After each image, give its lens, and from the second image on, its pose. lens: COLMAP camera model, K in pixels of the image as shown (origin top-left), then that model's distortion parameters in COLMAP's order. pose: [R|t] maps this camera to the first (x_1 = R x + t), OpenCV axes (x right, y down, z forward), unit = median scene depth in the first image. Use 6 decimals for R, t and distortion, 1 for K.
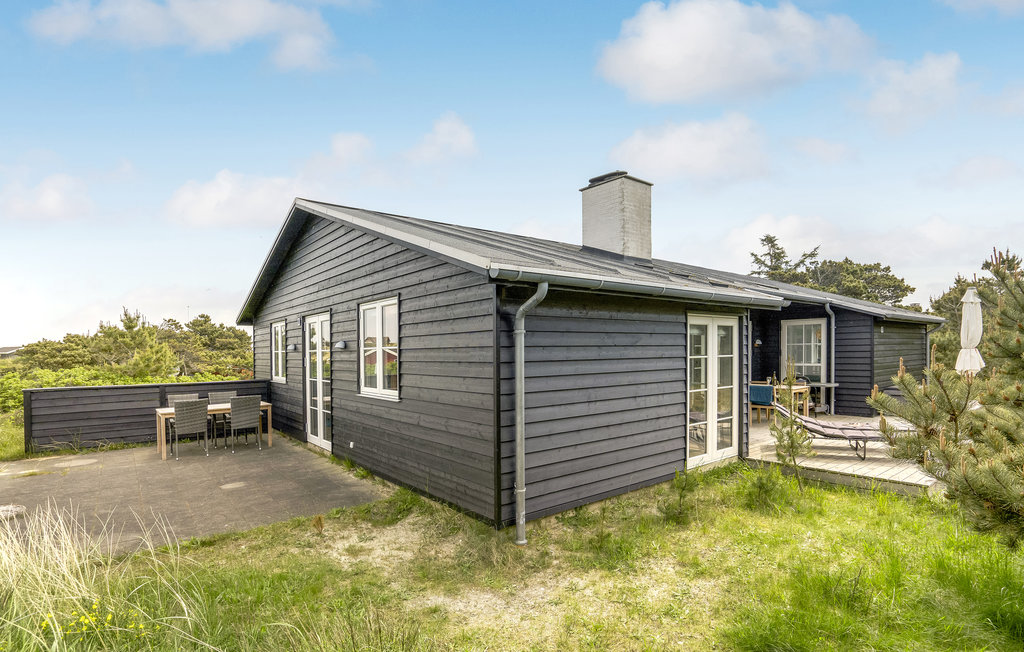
lens RADIAL K [[490.1, 0, 512.0], [0, 490.1, 326.0], [0, 0, 1]] dist [-0.018421, 0.000123]
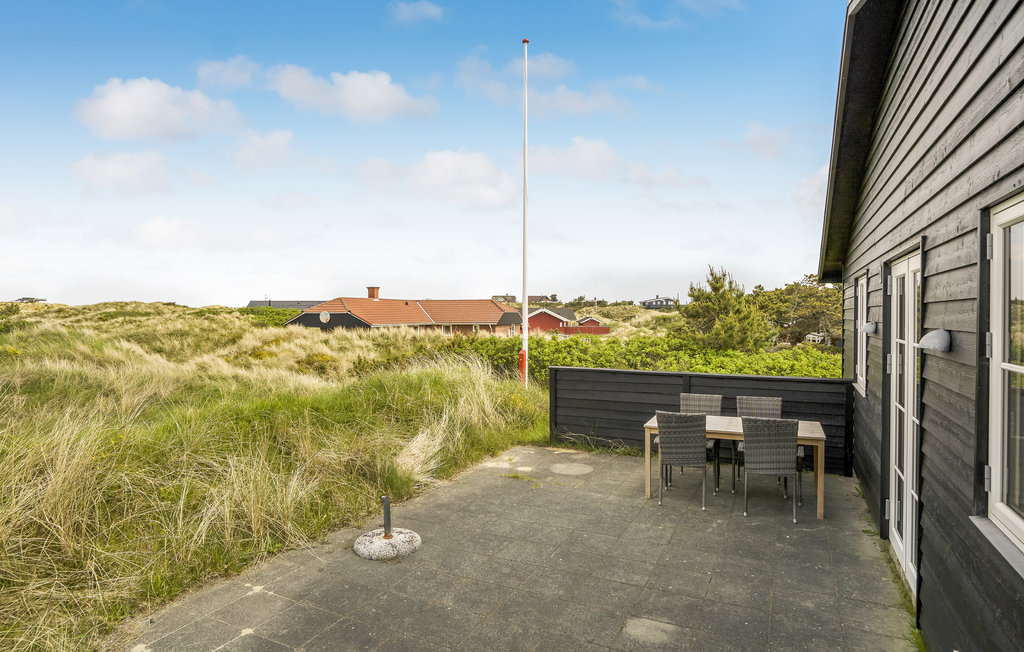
lens RADIAL K [[555.7, 0, 512.0], [0, 555.7, 326.0], [0, 0, 1]] dist [-0.044418, 0.000537]
pose [[0.403794, 0.036929, -0.914104, -0.105905], [0.040683, 0.997472, 0.058268, -0.004347], [0.913945, -0.060717, 0.401270, 0.482247]]
